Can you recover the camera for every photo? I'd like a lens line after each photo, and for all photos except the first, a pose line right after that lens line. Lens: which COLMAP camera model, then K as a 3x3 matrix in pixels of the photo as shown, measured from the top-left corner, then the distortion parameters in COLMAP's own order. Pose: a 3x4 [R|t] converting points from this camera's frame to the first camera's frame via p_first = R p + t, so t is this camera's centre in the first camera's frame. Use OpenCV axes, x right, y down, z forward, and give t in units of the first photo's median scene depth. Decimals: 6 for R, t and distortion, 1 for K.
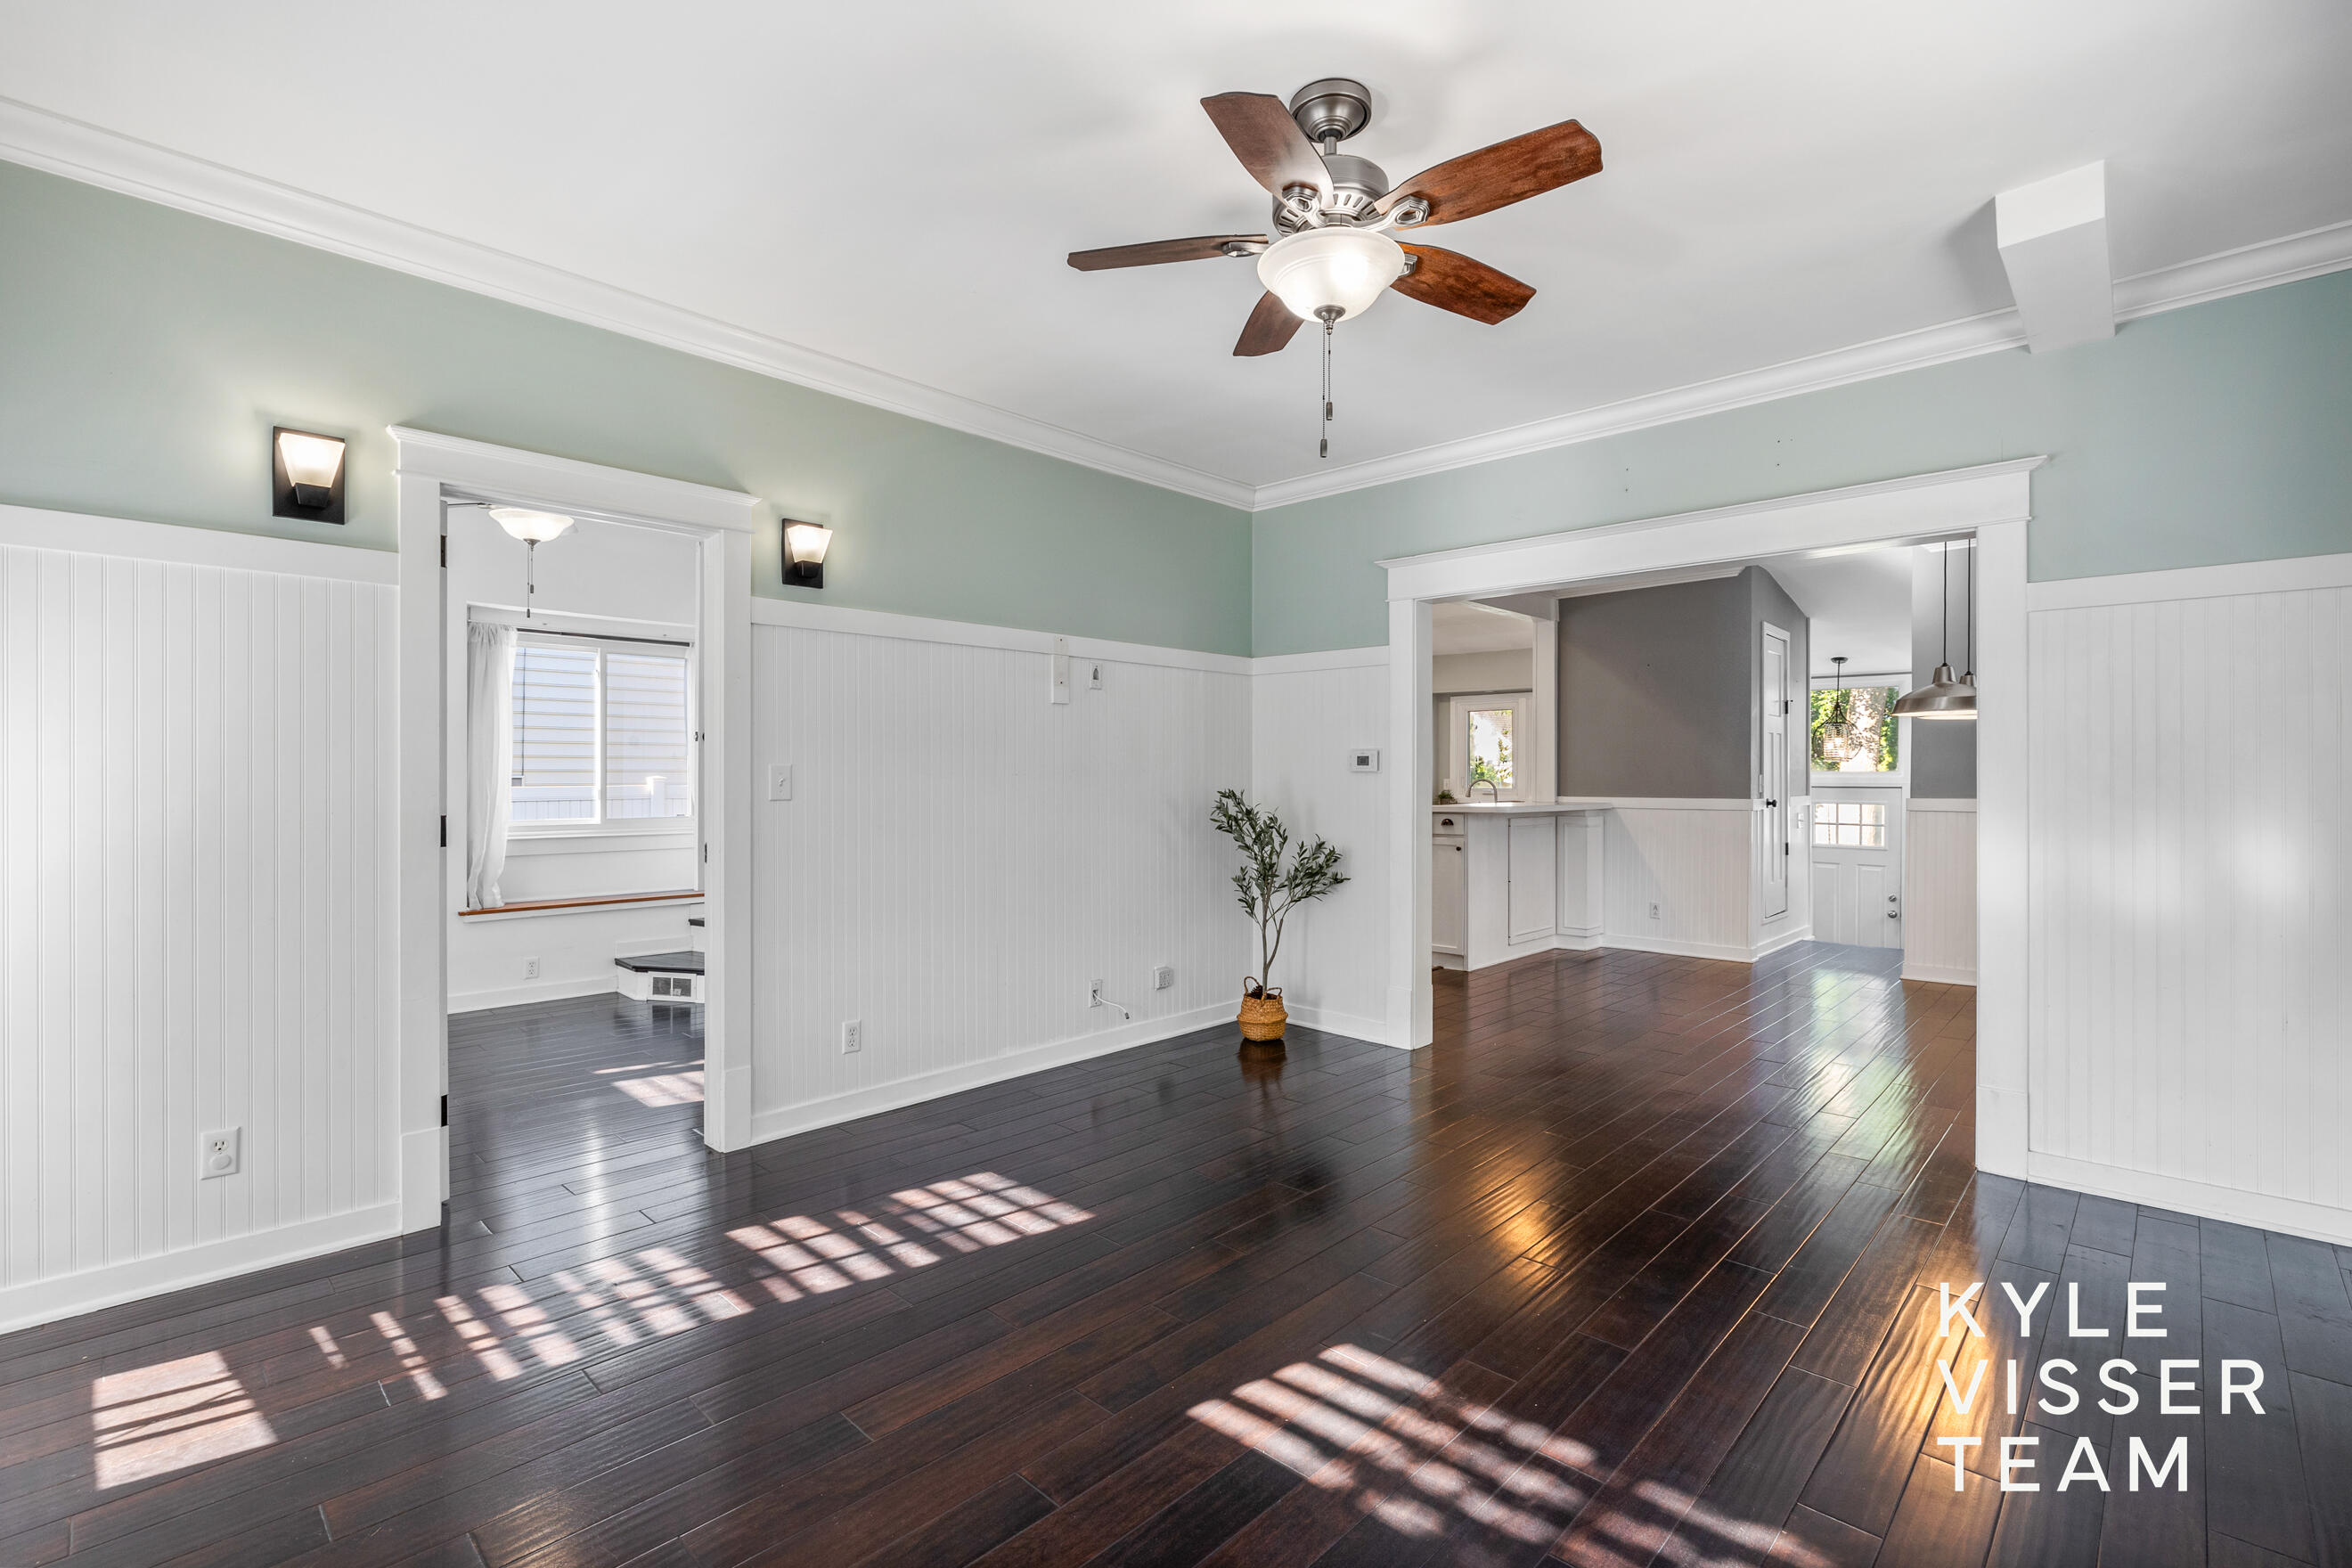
lens RADIAL K [[1037.5, 0, 1176.0], [0, 1037.5, 784.0], [0, 0, 1]] dist [-0.008909, 0.000122]
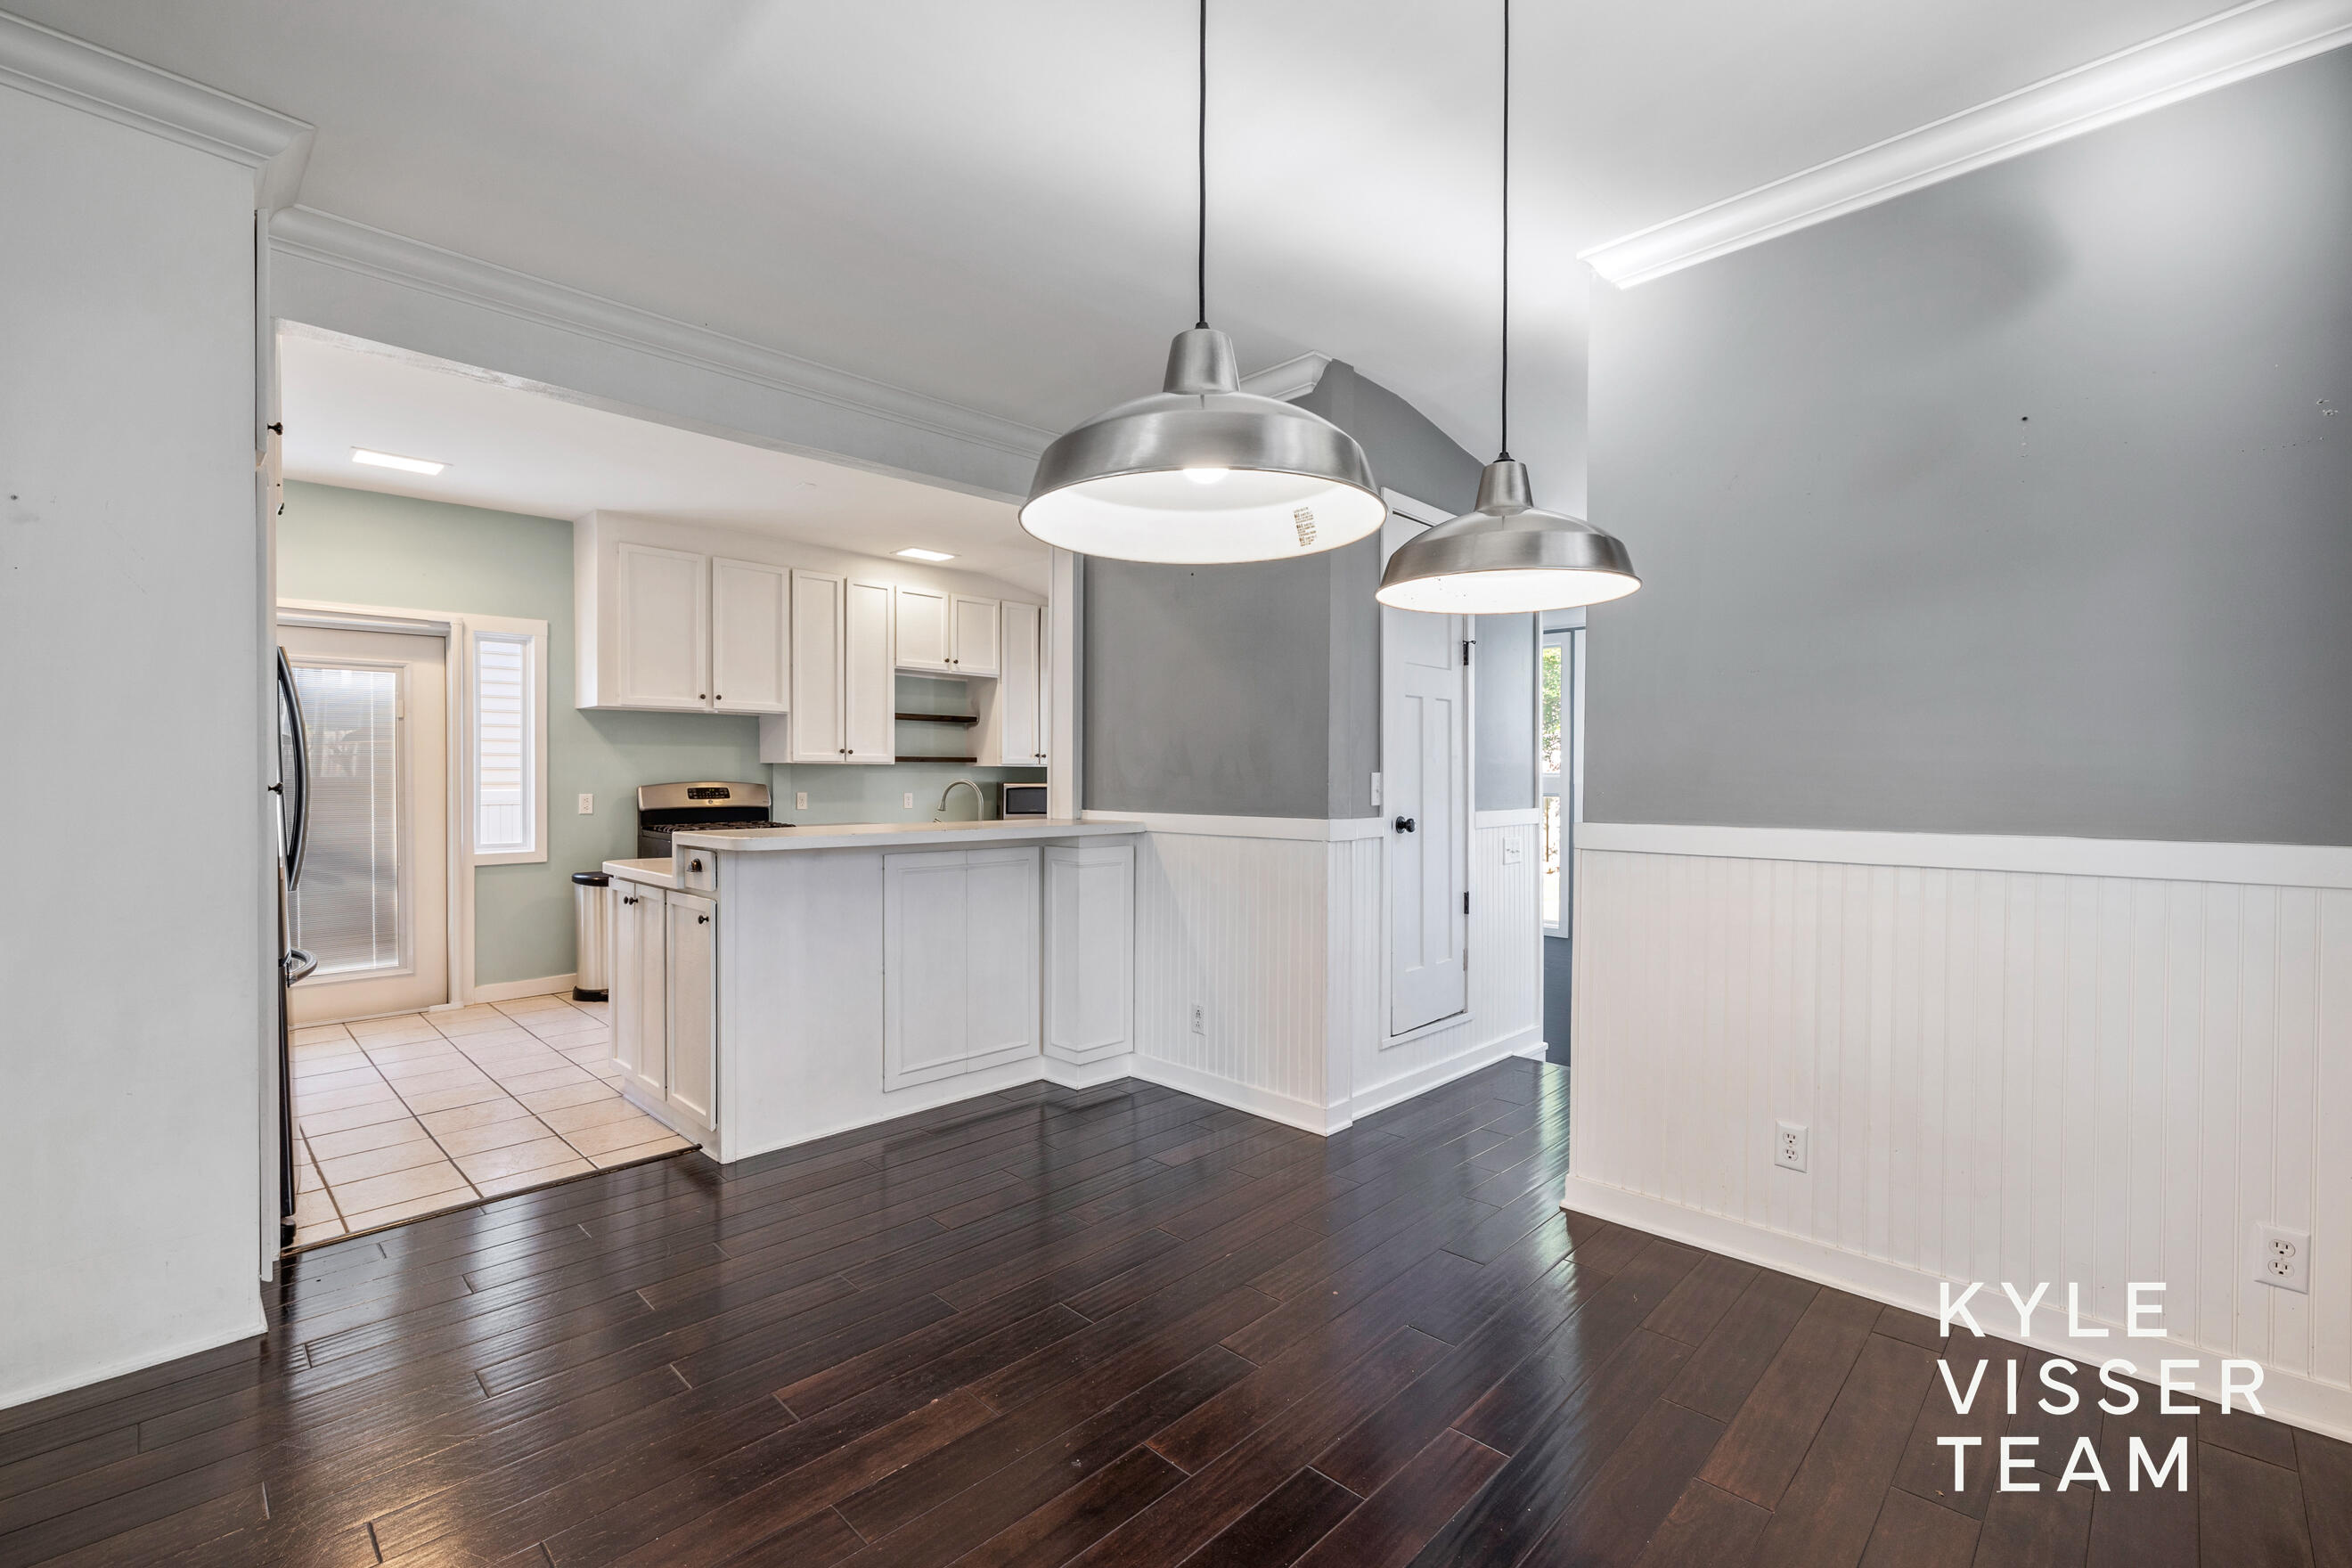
lens RADIAL K [[1013.7, 0, 1172.2], [0, 1013.7, 779.6], [0, 0, 1]] dist [-0.000412, 0.000060]
pose [[0.999957, 0.000845, -0.009280, 1.132054], [-0.000877, 0.999994, -0.003391, -0.009478], [0.009277, 0.003399, 0.999951, 1.138493]]
